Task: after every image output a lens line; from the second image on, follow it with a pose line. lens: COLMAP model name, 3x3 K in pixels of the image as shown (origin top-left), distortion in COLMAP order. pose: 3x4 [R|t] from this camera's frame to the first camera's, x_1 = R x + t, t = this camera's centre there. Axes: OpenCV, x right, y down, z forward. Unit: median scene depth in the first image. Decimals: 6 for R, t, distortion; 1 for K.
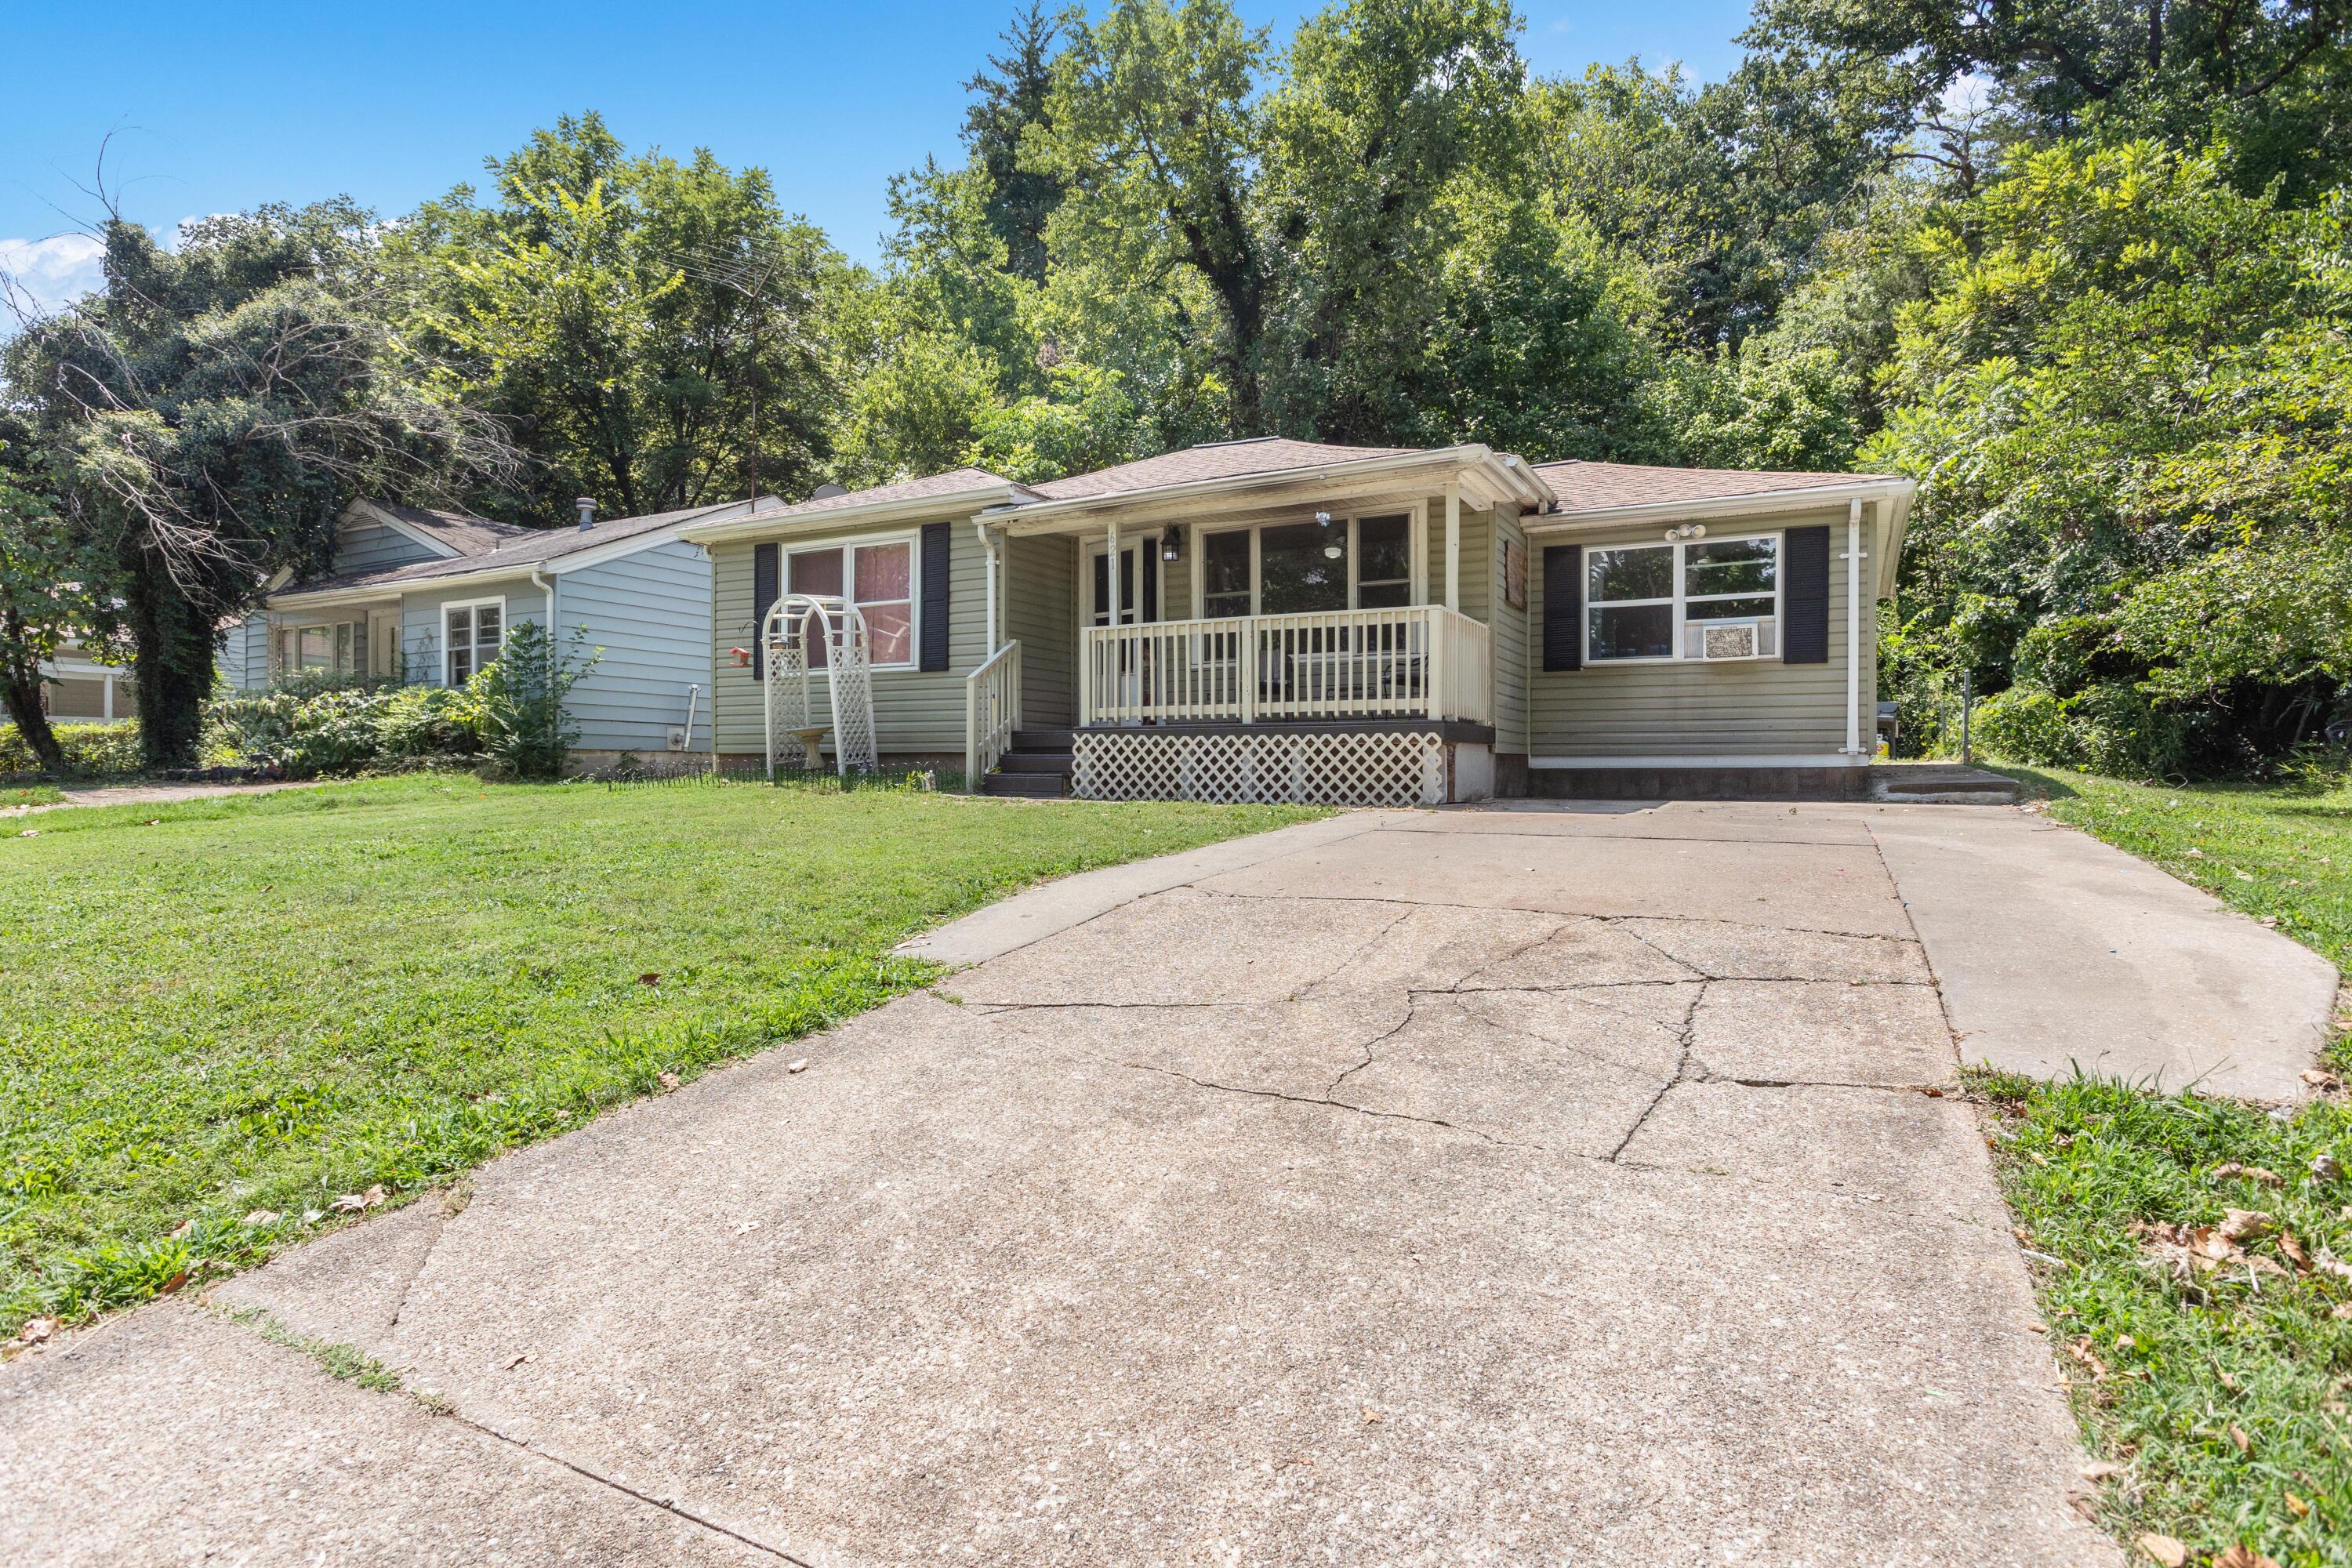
lens RADIAL K [[1261.1, 0, 1174.1], [0, 1261.1, 779.9], [0, 0, 1]] dist [0.020076, 0.000890]
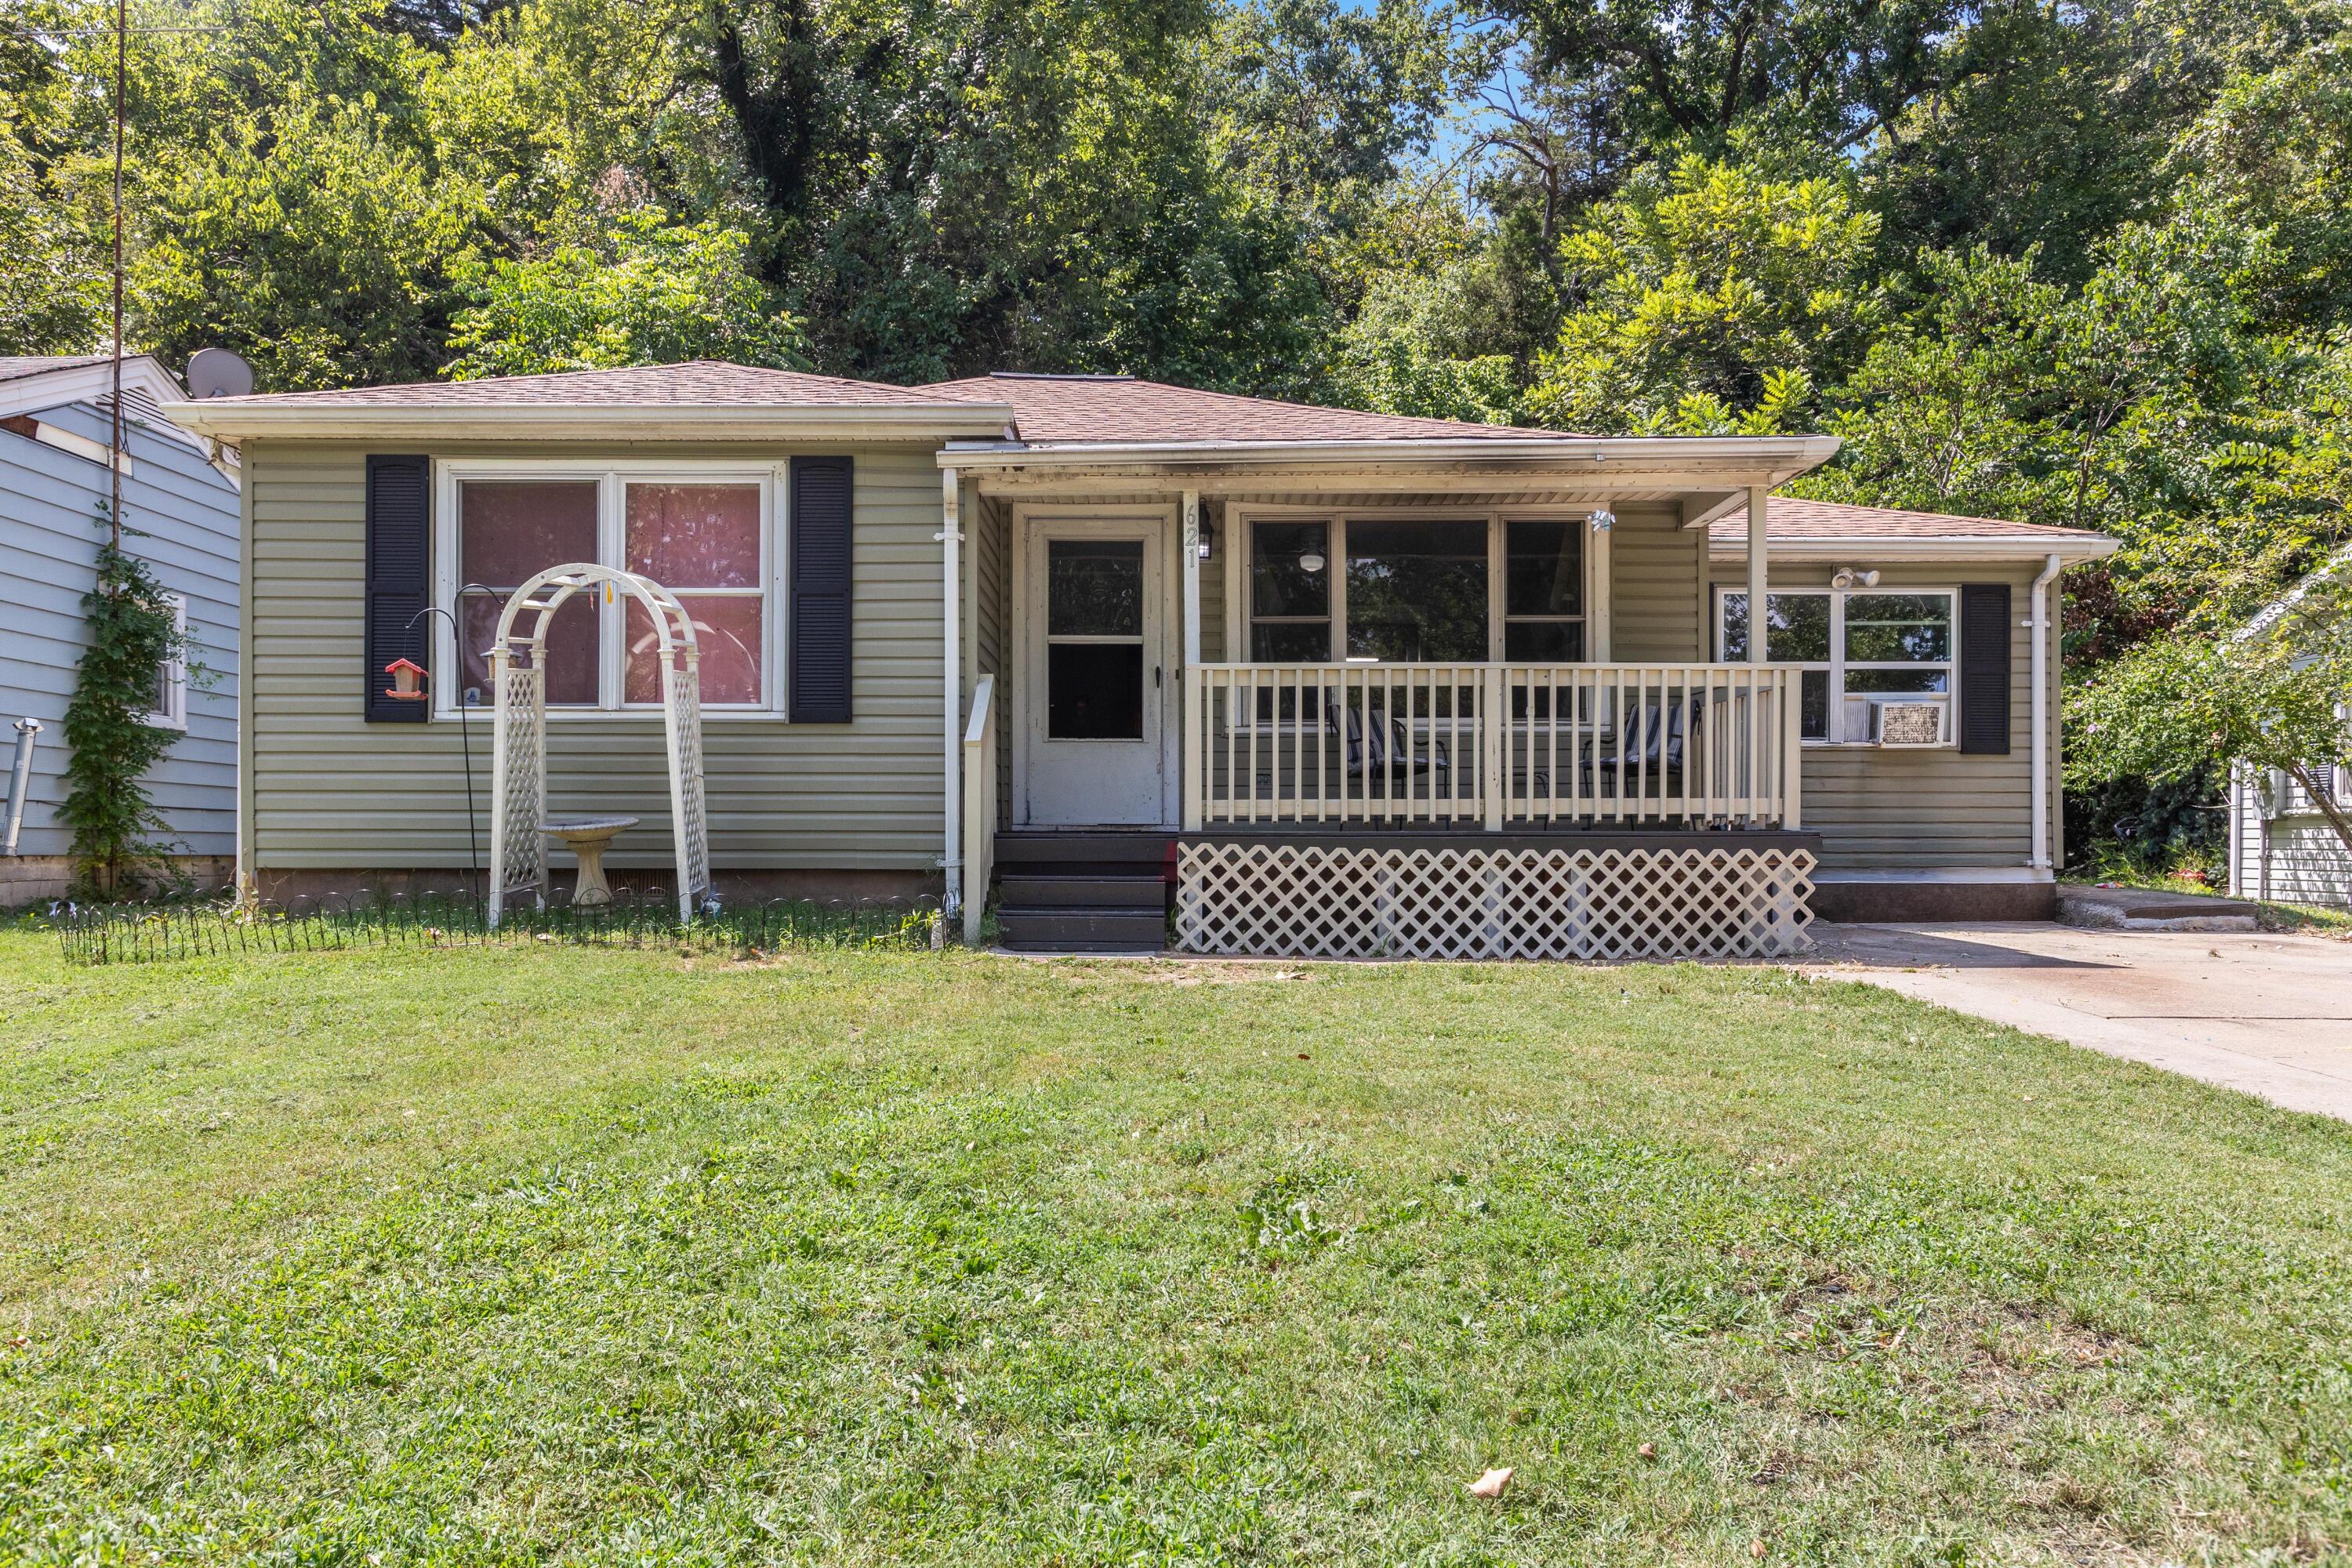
lens RADIAL K [[1679.3, 0, 1169.5], [0, 1679.3, 864.8], [0, 0, 1]] dist [0.027794, 0.001324]
pose [[0.878851, -0.005059, 0.477070, -0.440172], [0.003909, 0.999987, 0.003403, -0.027610], [-0.477081, -0.001126, 0.878859, 0.300244]]
